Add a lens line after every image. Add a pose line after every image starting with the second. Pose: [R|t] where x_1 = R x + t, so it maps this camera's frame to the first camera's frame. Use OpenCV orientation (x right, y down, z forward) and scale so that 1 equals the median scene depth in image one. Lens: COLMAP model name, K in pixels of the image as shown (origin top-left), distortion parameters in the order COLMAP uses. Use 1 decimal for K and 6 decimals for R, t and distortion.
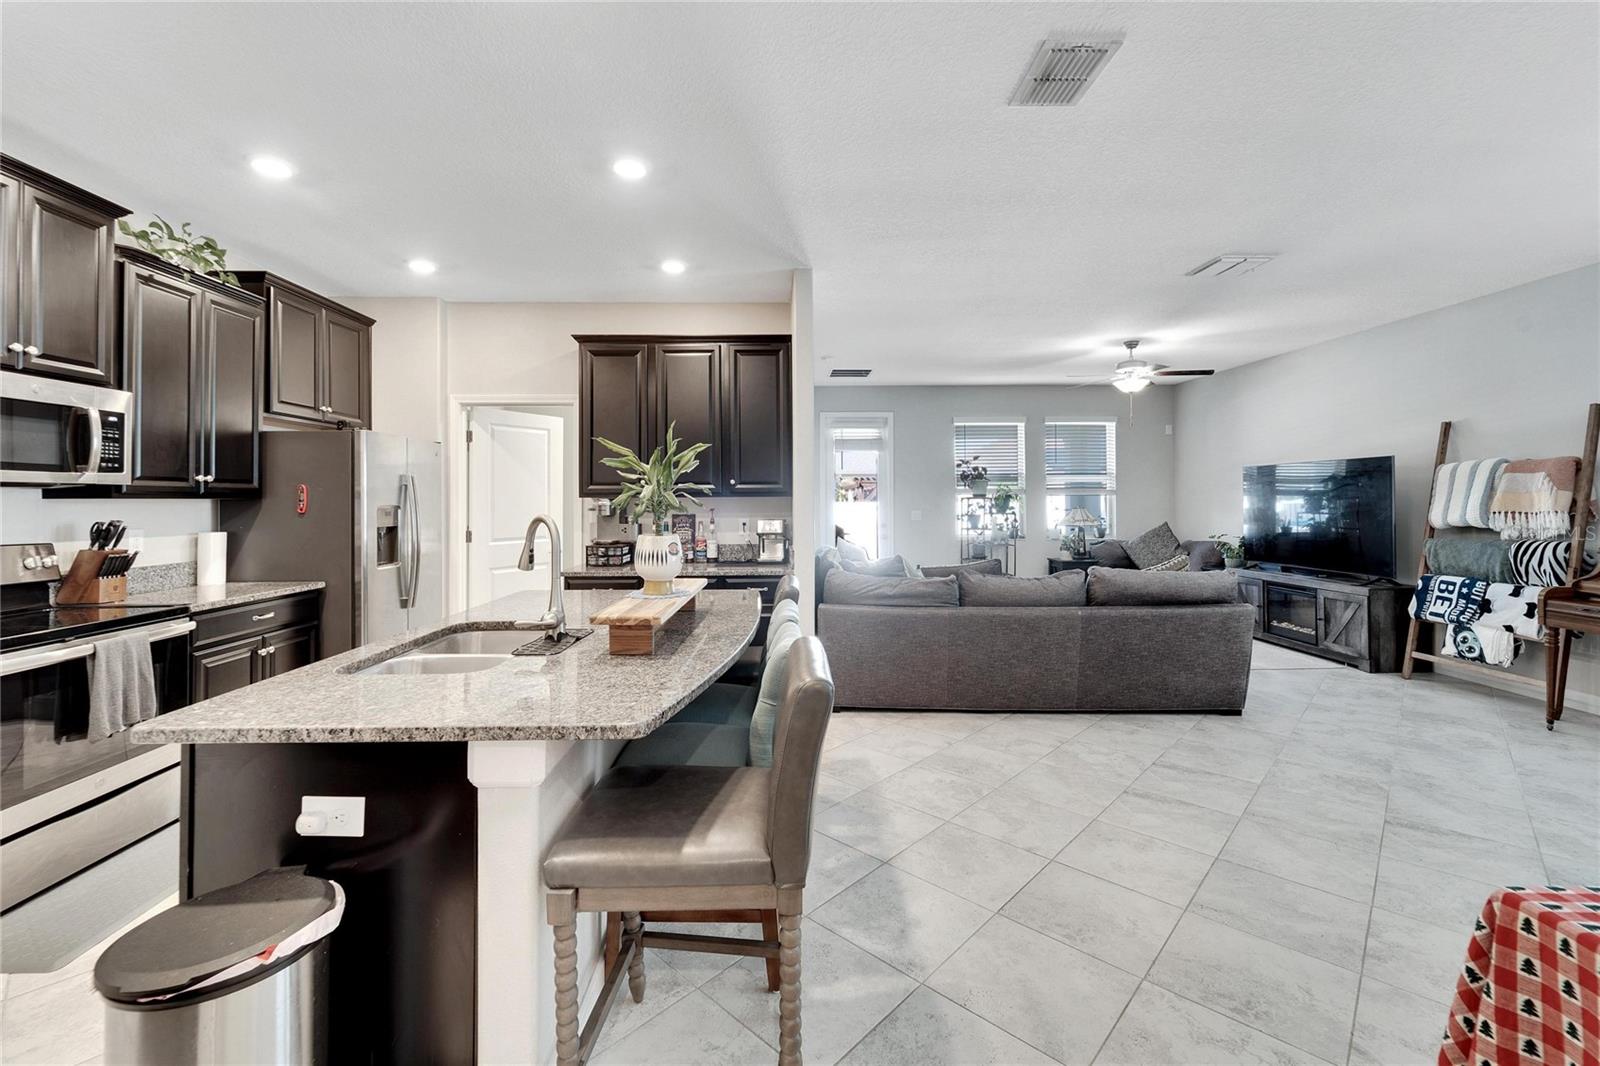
lens RADIAL K [[661.3, 0, 793.6], [0, 661.3, 492.6], [0, 0, 1]] dist [0.004051, -0.002760]
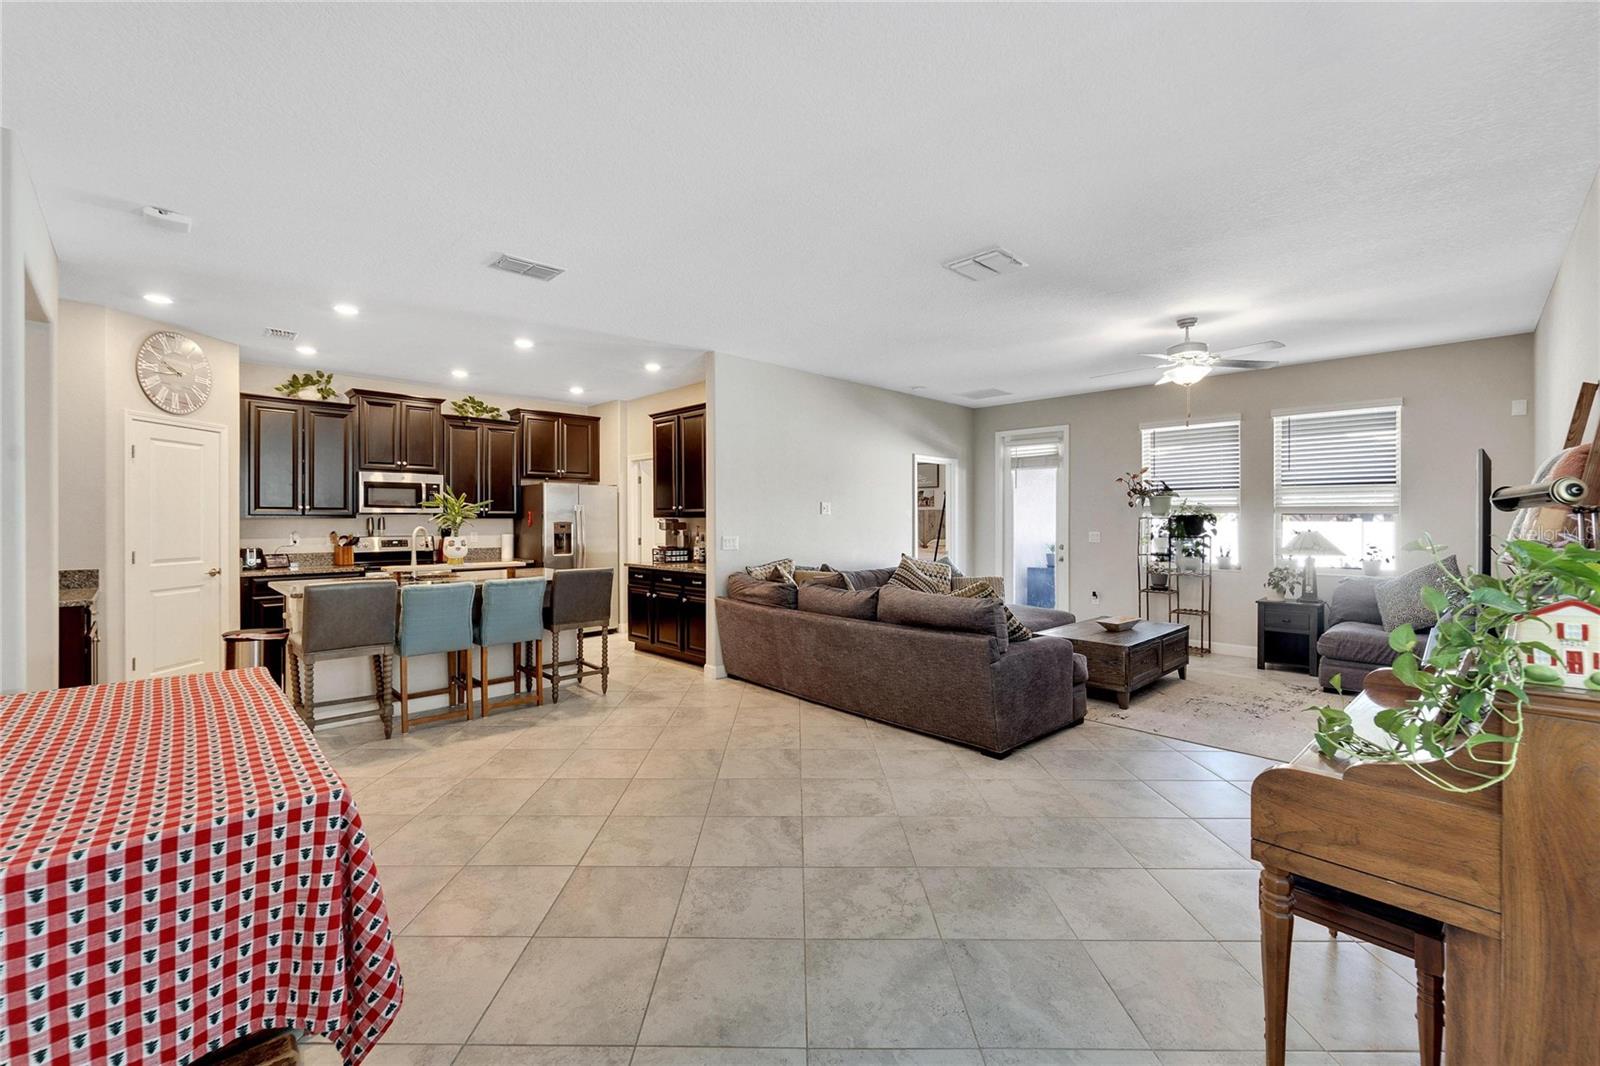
lens RADIAL K [[661.3, 0, 794.1], [0, 661.3, 518.8], [0, 0, 1]] dist [0.004051, -0.002760]
pose [[0.690508, 0.003252, -0.723317, 1.018359], [0.006825, 0.999916, 0.011012, -0.005078], [0.723293, -0.012540, 0.690428, 0.156359]]
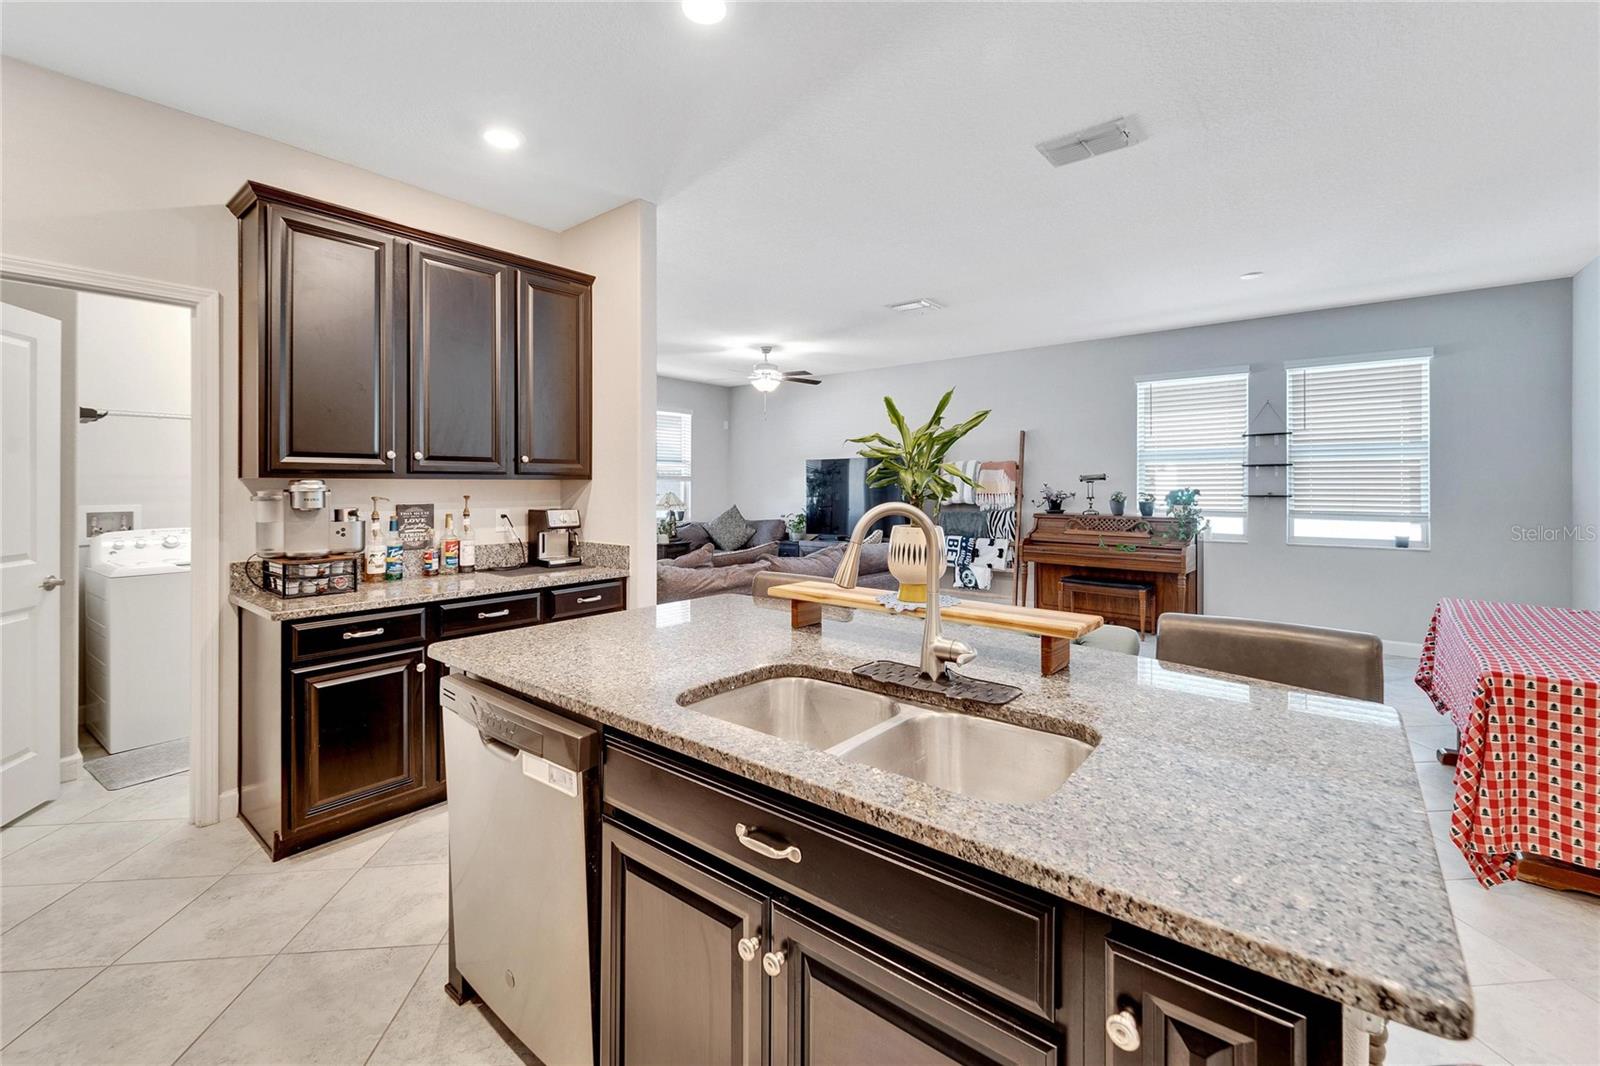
lens RADIAL K [[661.3, 0, 790.4], [0, 661.3, 487.4], [0, 0, 1]] dist [0.004051, -0.002760]
pose [[0.657154, 0.001738, 0.753755, -0.435468], [-0.011621, 0.999902, 0.007826, 0.005877], [-0.753667, -0.013903, 0.657109, 0.287083]]
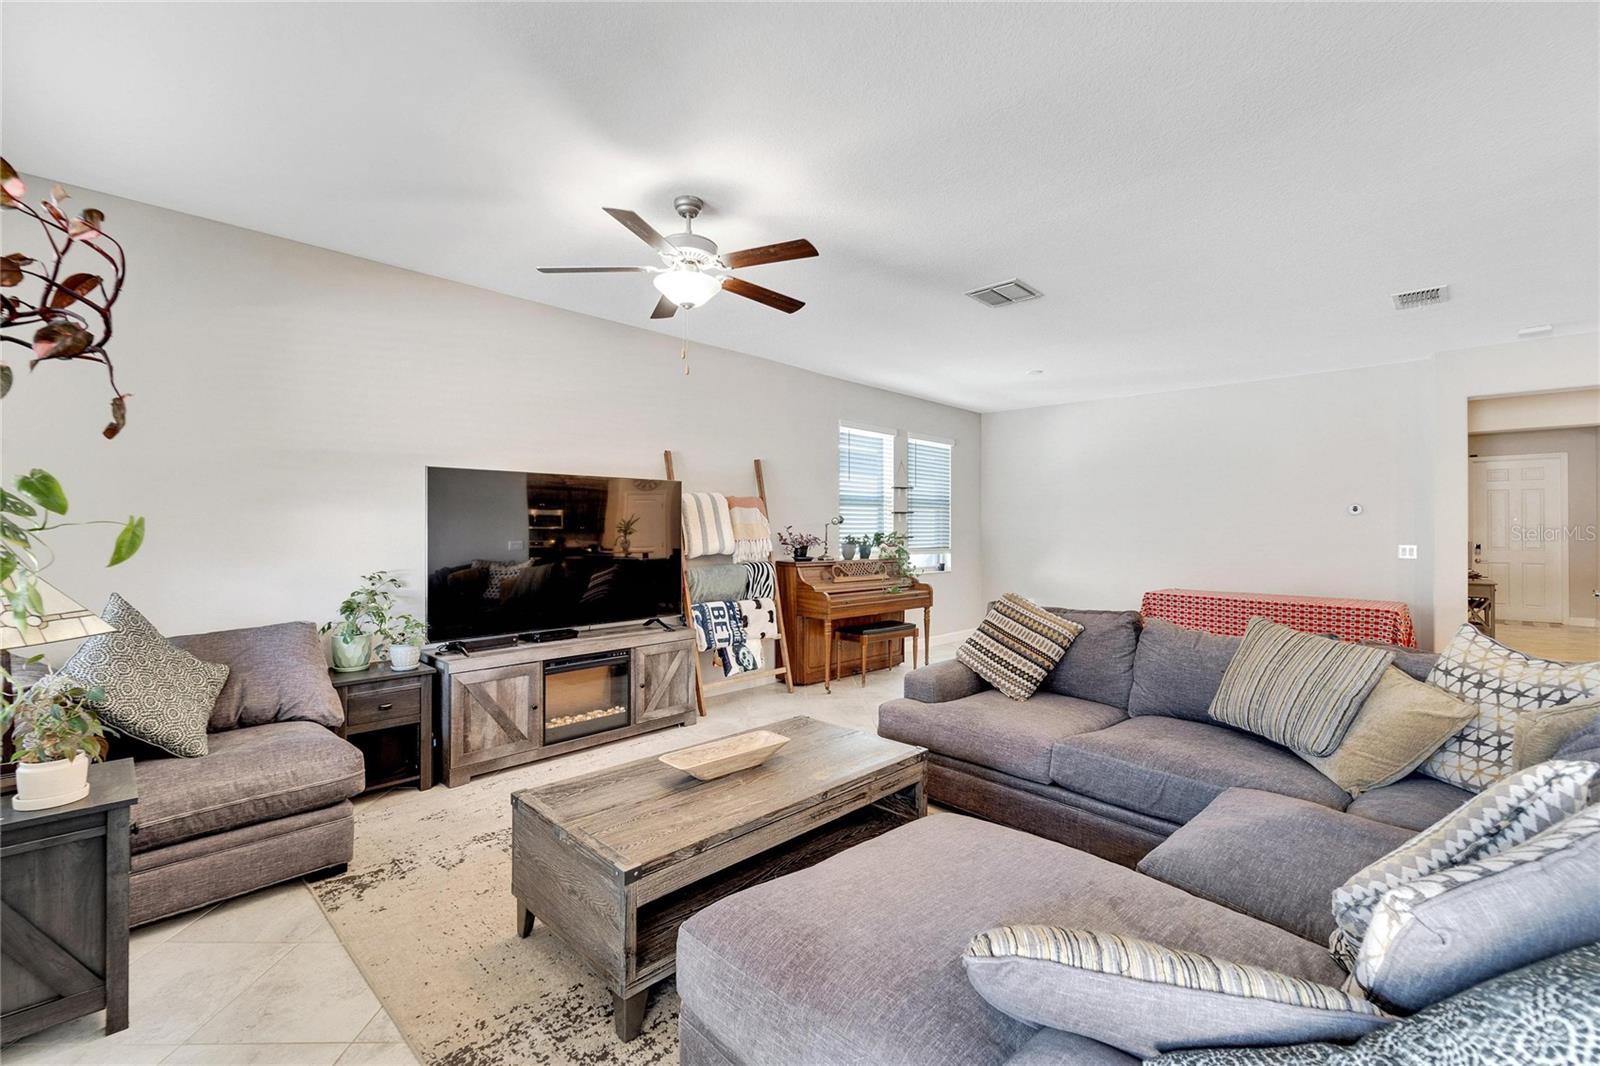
lens RADIAL K [[661.3, 0, 793.7], [0, 661.3, 540.4], [0, 0, 1]] dist [0.004051, -0.002760]
pose [[-0.701748, -0.009833, 0.712357, 0.163719], [-0.008973, 0.999947, 0.004963, 0.022646], [-0.712369, -0.002909, -0.701800, 1.708815]]
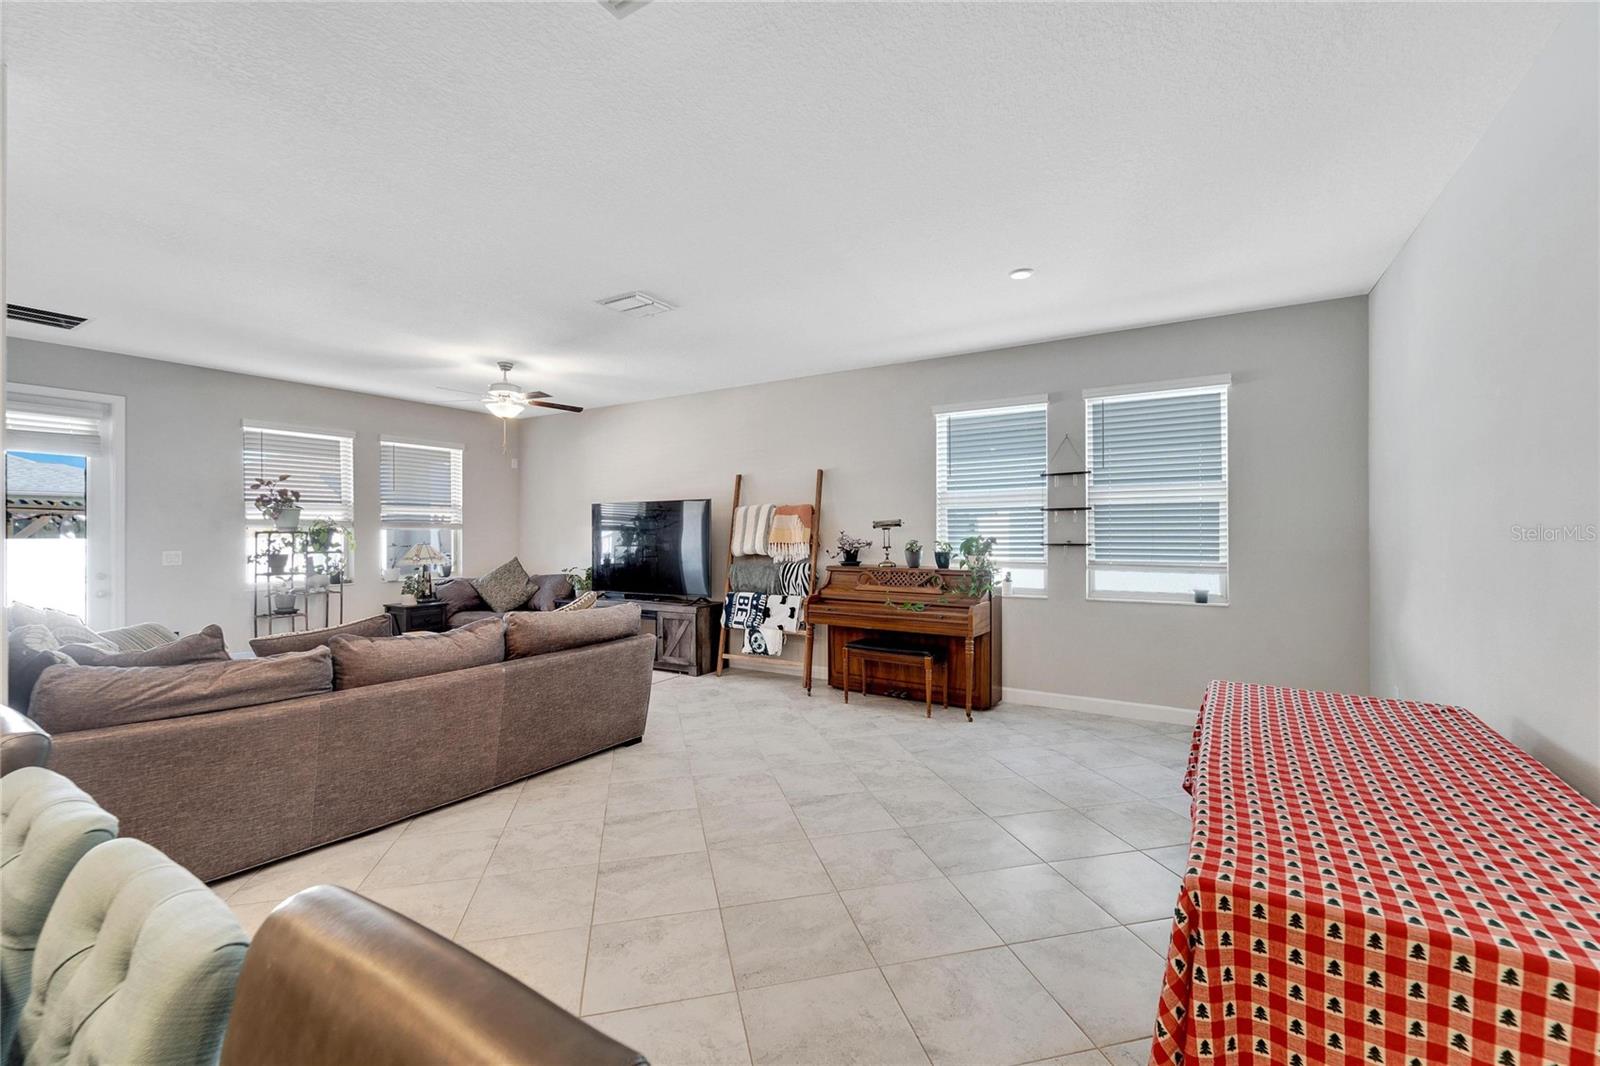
lens RADIAL K [[661.3, 0, 792.6], [0, 661.3, 532.9], [0, 0, 1]] dist [0.004051, -0.002760]
pose [[0.547429, 0.001929, 0.836850, -0.056146], [-0.008739, 0.999956, 0.003412, 0.002992], [-0.836806, -0.009180, 0.547422, 0.212551]]
